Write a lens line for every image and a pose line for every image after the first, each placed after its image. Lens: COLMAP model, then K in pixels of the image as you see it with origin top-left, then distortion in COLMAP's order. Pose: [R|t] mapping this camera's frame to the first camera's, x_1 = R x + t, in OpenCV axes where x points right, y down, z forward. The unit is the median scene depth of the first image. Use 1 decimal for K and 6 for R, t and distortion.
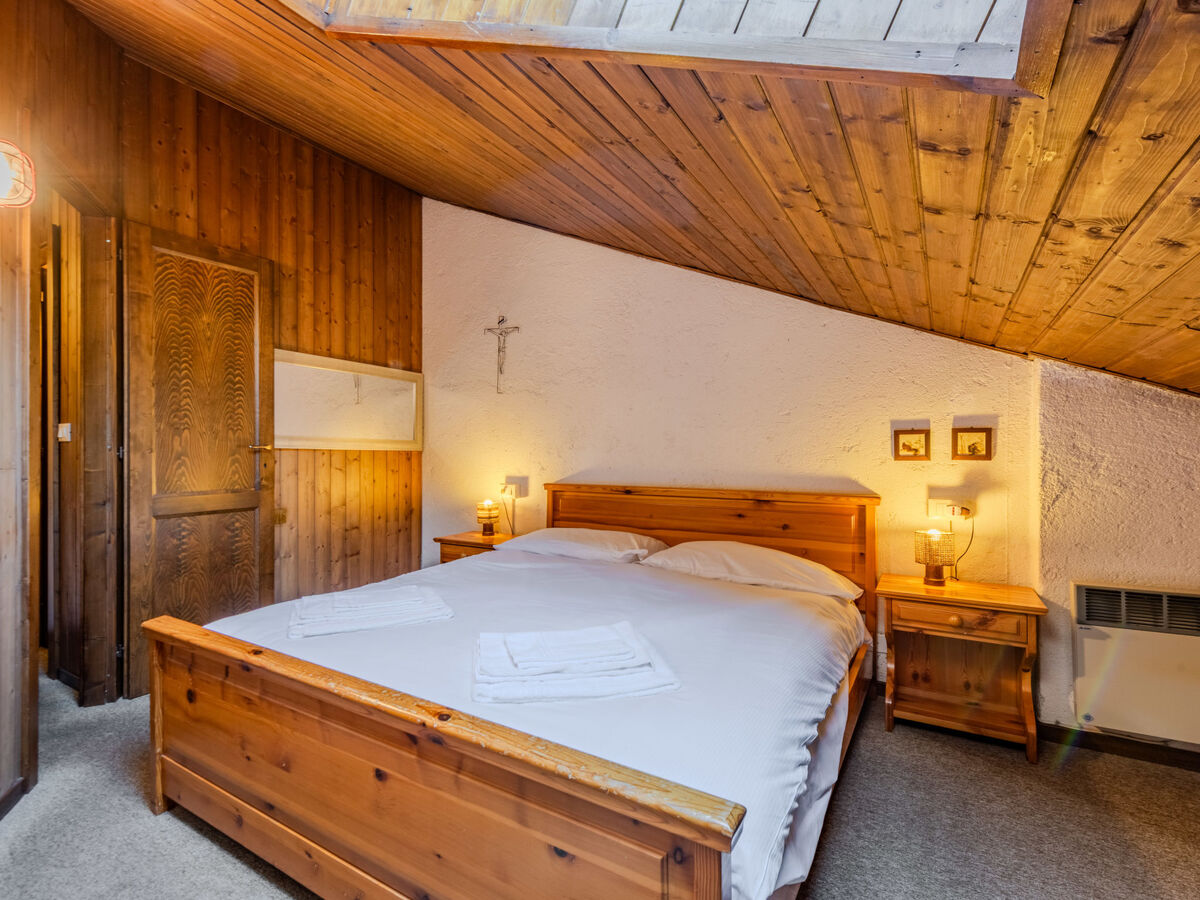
lens RADIAL K [[582.5, 0, 599.5], [0, 582.5, 447.2], [0, 0, 1]] dist [0.018963, -0.003139]
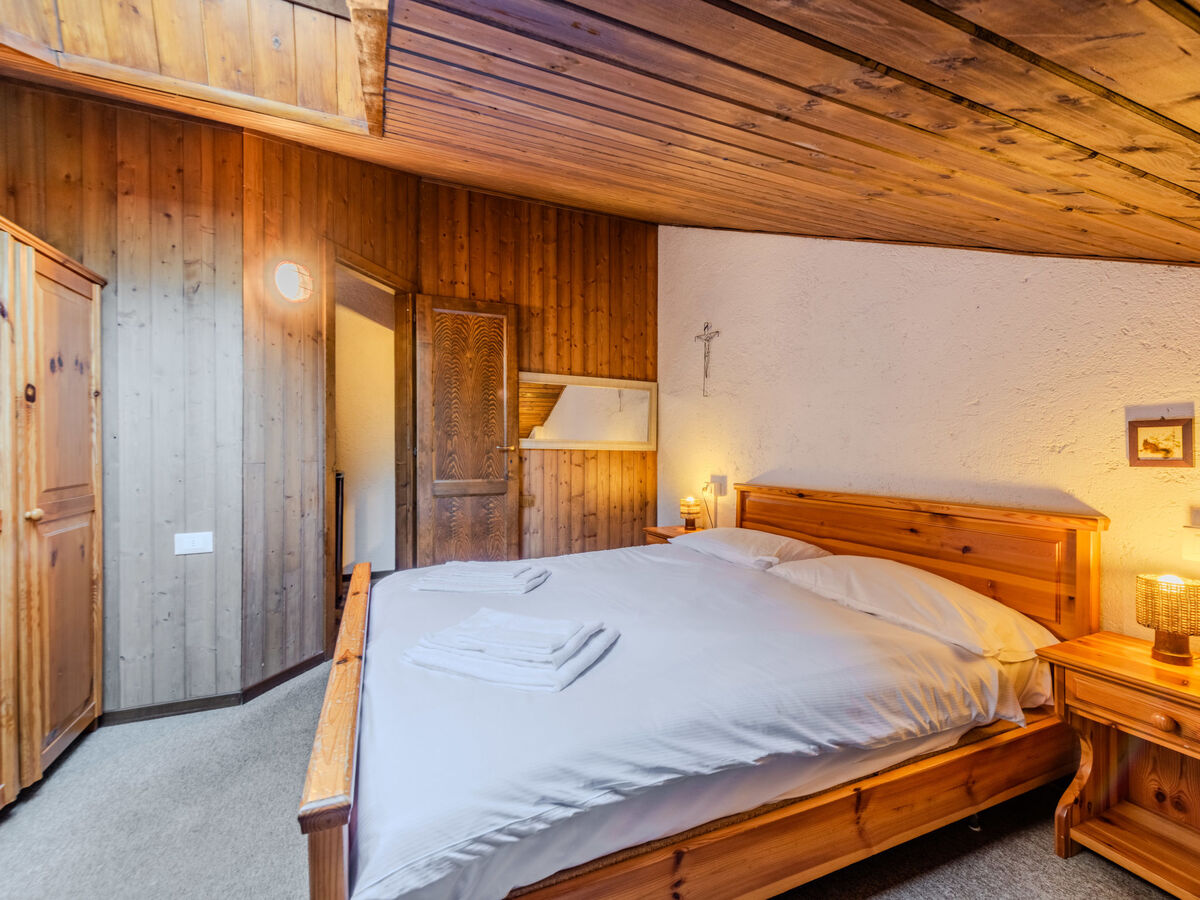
lens RADIAL K [[541.1, 0, 626.1], [0, 541.1, 452.6], [0, 0, 1]] dist [0.017306, -0.004960]
pose [[0.827948, 0.003684, -0.560793, 0.335286], [0.001526, 0.999960, 0.008822, 0.000600], [0.560803, -0.008160, 0.827909, 0.141090]]
